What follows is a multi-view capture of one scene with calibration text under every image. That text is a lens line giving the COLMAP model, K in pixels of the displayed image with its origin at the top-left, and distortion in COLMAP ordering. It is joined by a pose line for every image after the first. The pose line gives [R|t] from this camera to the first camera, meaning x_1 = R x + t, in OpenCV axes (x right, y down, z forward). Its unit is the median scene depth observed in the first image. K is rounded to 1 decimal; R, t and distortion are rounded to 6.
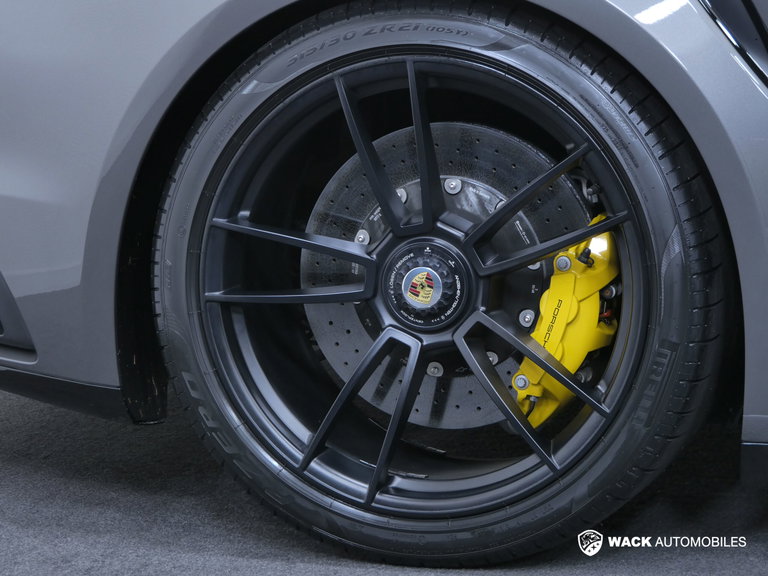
lens RADIAL K [[3224.8, 0, 384.1], [0, 3224.8, 286.7], [0, 0, 1]] dist [0.068549, 0.000000]
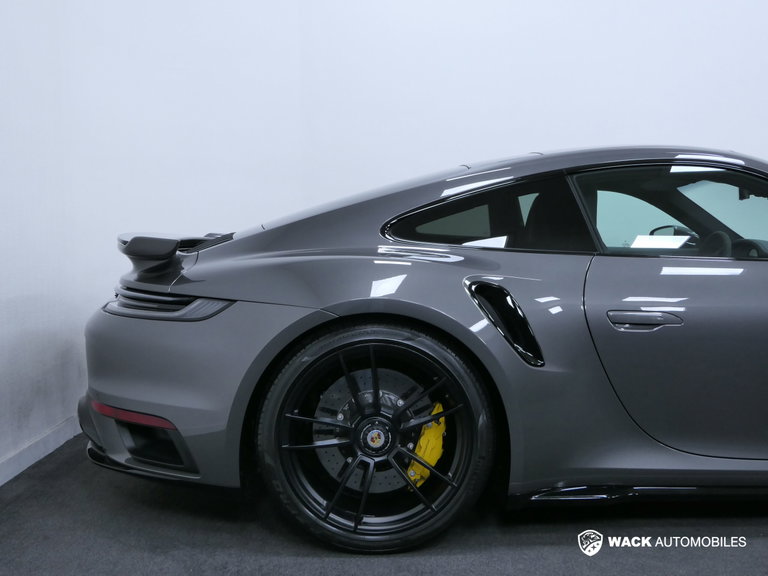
lens RADIAL K [[839.6, 0, 387.8], [0, 839.6, 291.7], [0, 0, 1]] dist [-0.011382, 0.000000]
pose [[0.949243, -0.016292, 0.314121, -0.176174], [0.044138, 0.995676, -0.081738, -0.057844], [-0.311431, 0.091454, 0.945858, 0.390452]]
